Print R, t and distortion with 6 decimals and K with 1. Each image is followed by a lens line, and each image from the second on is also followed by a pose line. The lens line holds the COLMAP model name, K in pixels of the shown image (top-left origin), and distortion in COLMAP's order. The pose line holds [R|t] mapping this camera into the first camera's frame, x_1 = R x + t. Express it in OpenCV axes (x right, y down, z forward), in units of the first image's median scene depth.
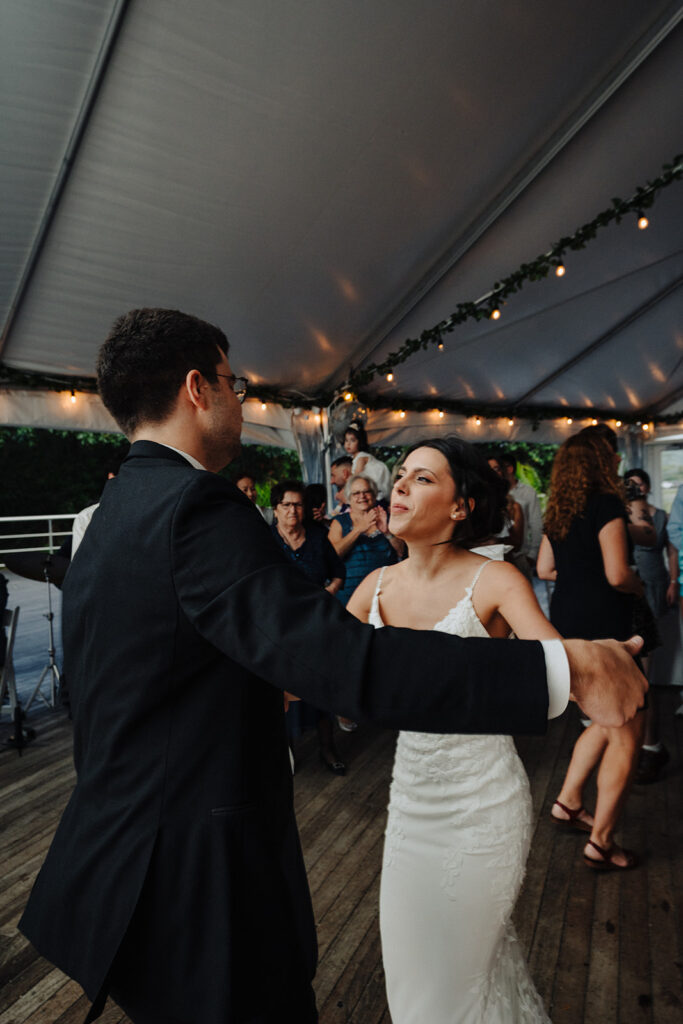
lens RADIAL K [[758.8, 0, 341.5], [0, 758.8, 512.0], [0, 0, 1]] dist [0.000064, -0.000003]
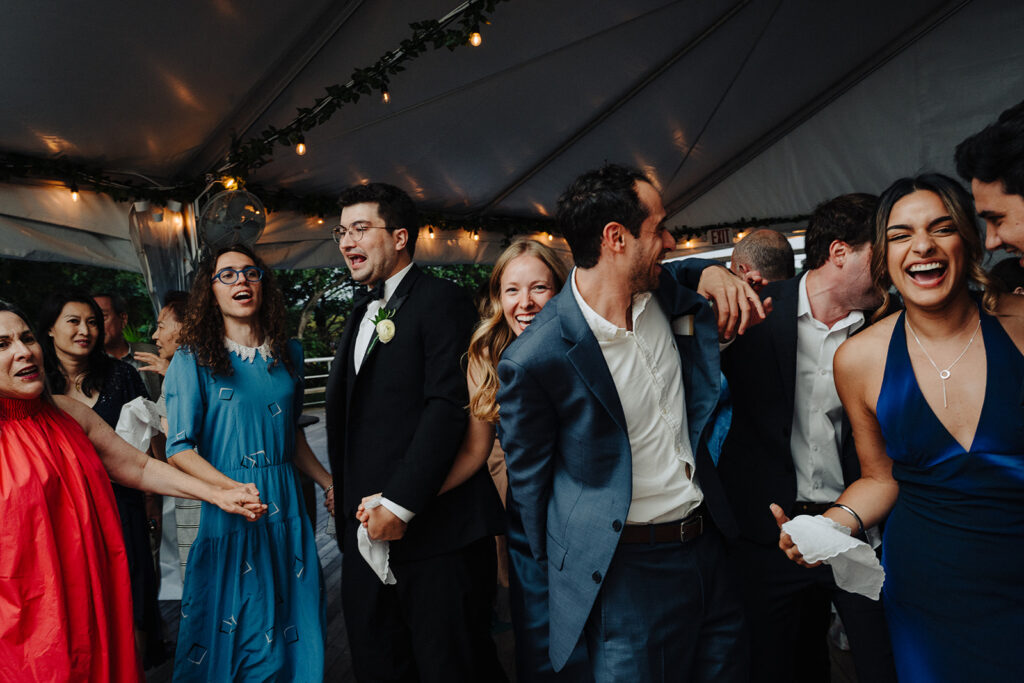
lens RADIAL K [[924.6, 0, 512.0], [0, 924.6, 341.5], [0, 0, 1]] dist [0.011779, 0.006829]
pose [[0.955067, -0.039200, 0.293787, 0.001364], [0.050136, 0.998298, -0.029783, 0.006607], [-0.292119, 0.043174, 0.955407, 0.237729]]
